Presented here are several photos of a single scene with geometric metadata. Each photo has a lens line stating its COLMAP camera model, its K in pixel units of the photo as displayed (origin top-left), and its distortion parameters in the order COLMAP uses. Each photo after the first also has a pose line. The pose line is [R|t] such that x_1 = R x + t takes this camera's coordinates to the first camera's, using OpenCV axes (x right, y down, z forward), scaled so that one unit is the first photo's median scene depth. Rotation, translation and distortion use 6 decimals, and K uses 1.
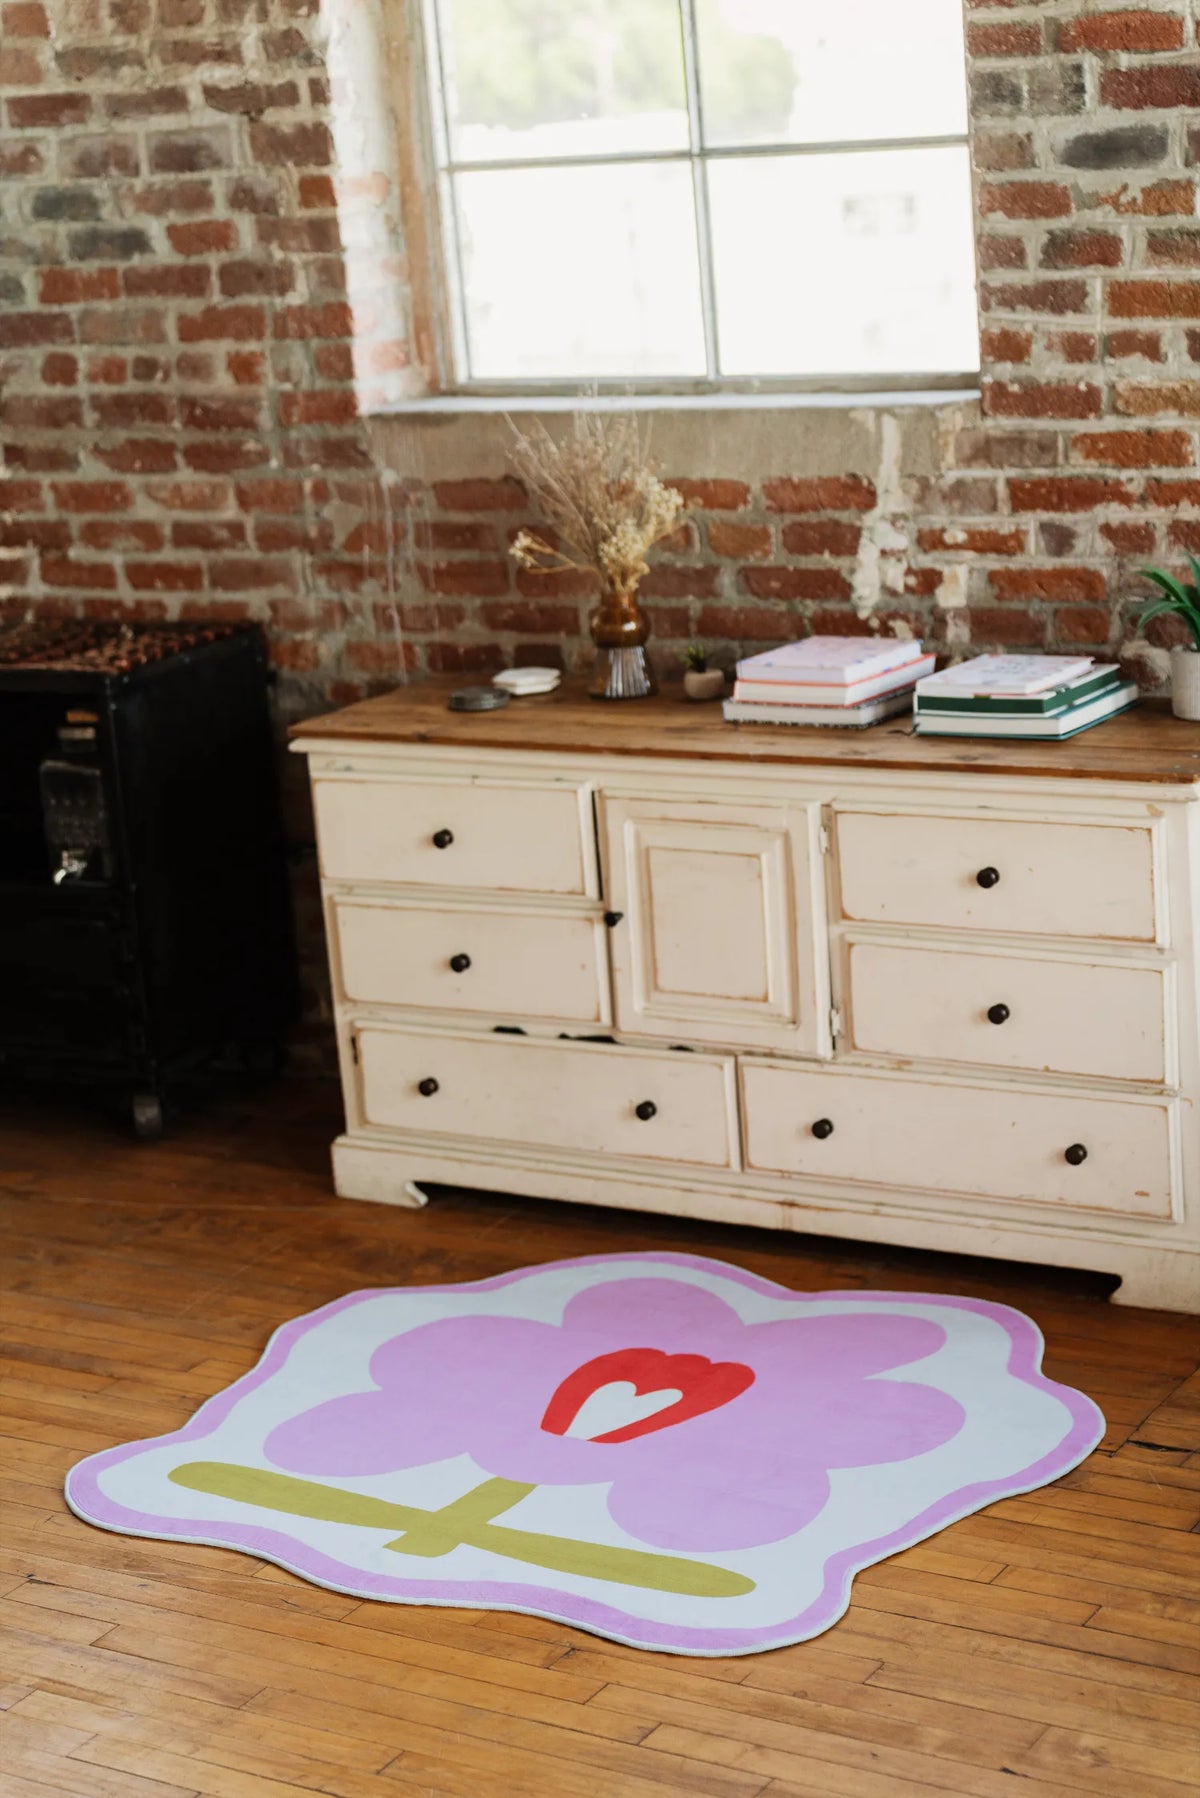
lens RADIAL K [[3342.5, 0, 600.0], [0, 3342.5, 899.0], [0, 0, 1]] dist [0.028267, 0.011965]
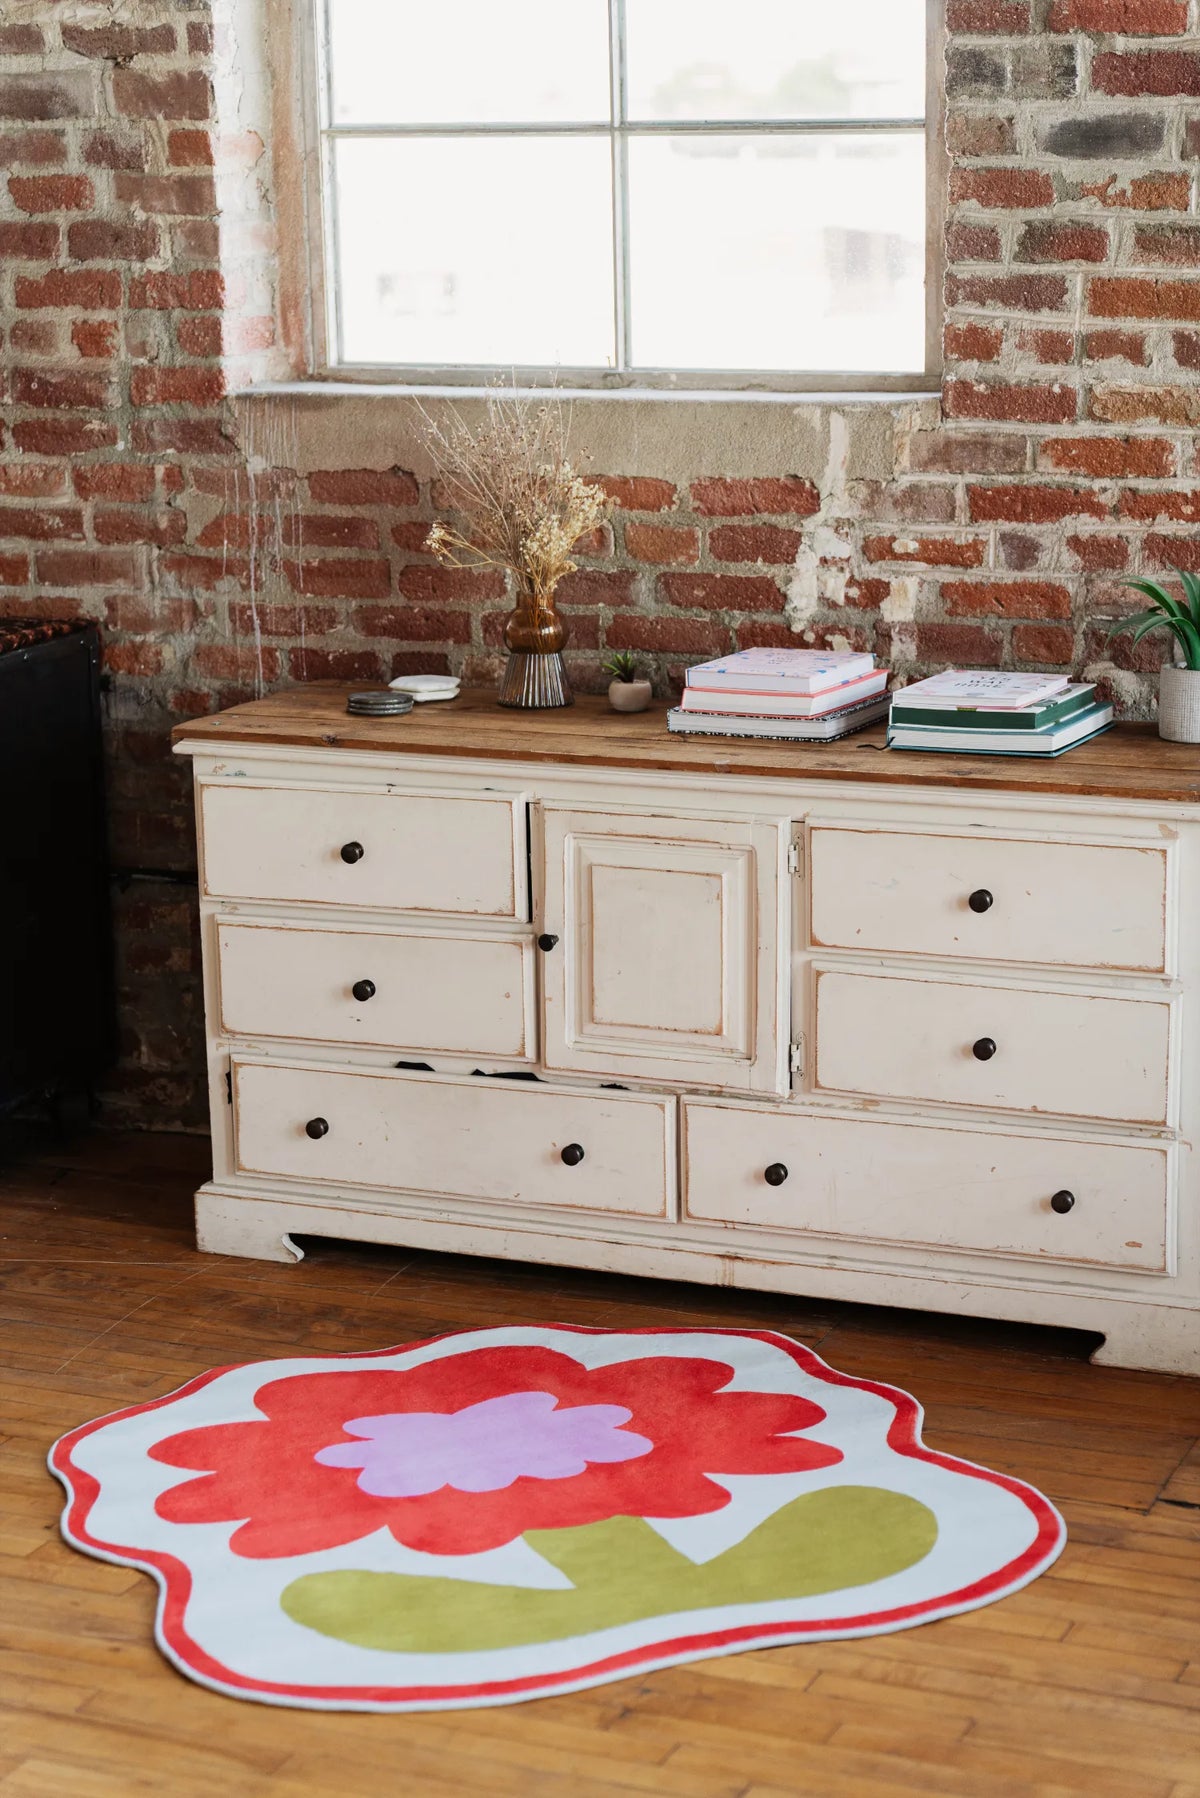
lens RADIAL K [[3637.5, 0, 592.5], [0, 3637.5, 919.1], [0, 0, 1]] dist [0.026560, -0.002396]
pose [[0.989717, 0.027361, 0.140399, -0.123380], [-0.022817, 0.999166, -0.033875, 0.032885], [-0.141209, 0.030324, 0.989515, 0.012705]]
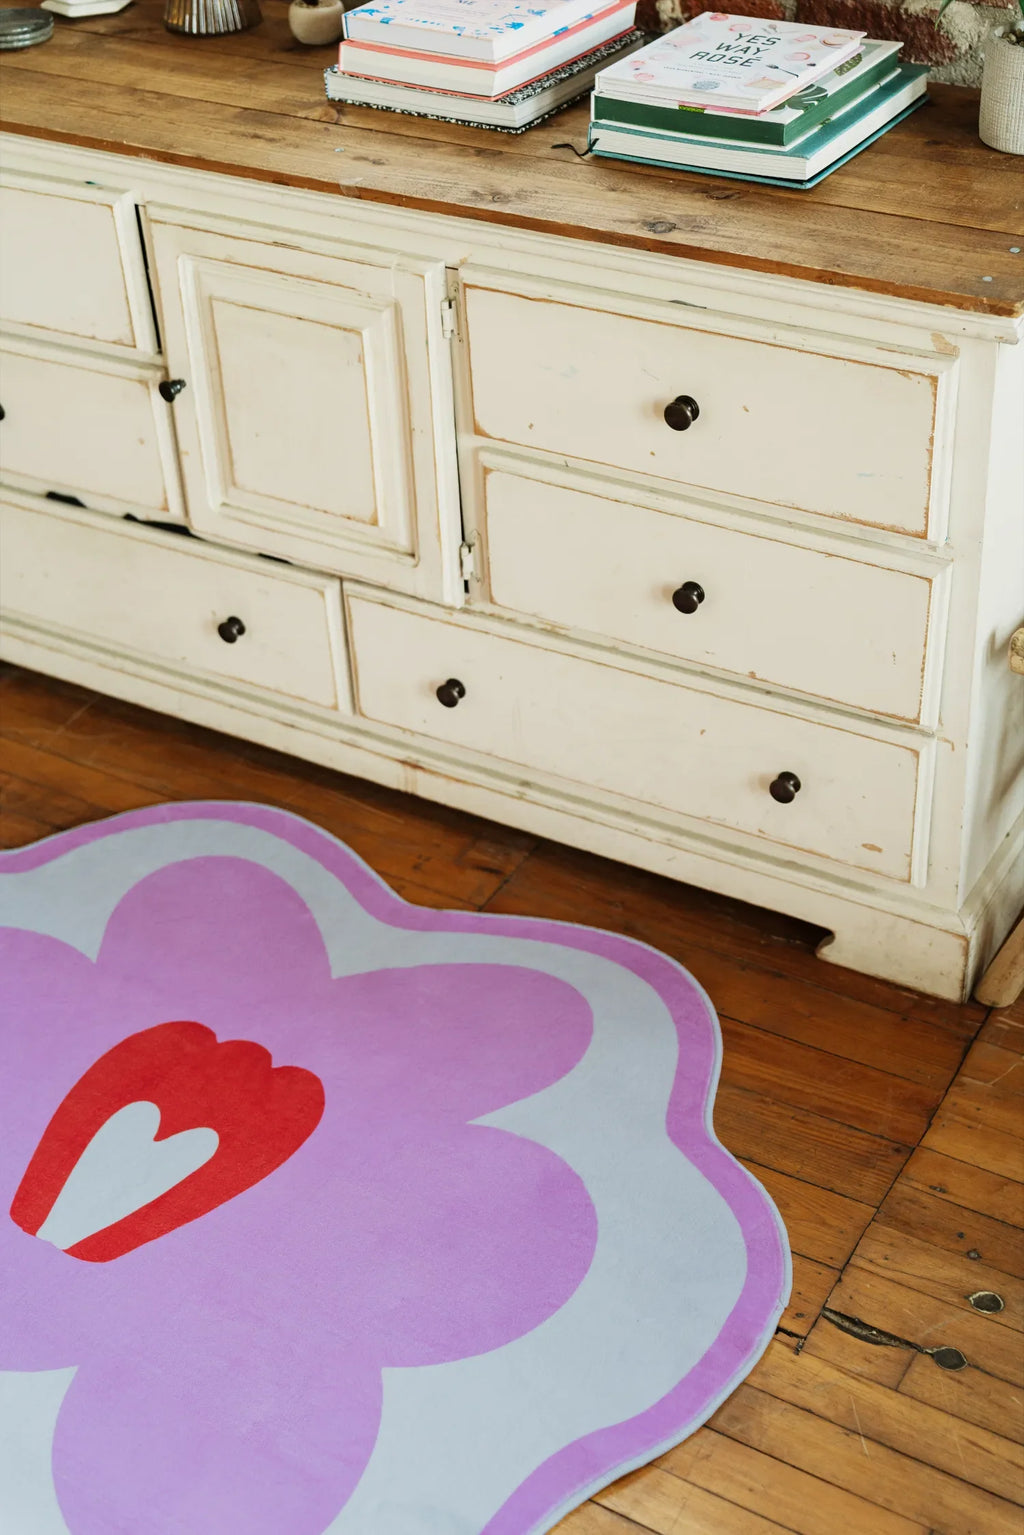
lens RADIAL K [[2156.1, 0, 510.3], [0, 2156.1, 793.4], [0, 0, 1]] dist [-0.010566, 0.021724]
pose [[0.999761, 0.017269, 0.013396, 0.072042], [-0.021074, 0.924160, 0.381424, -0.091899], [-0.005793, -0.381616, 0.924303, 0.534882]]
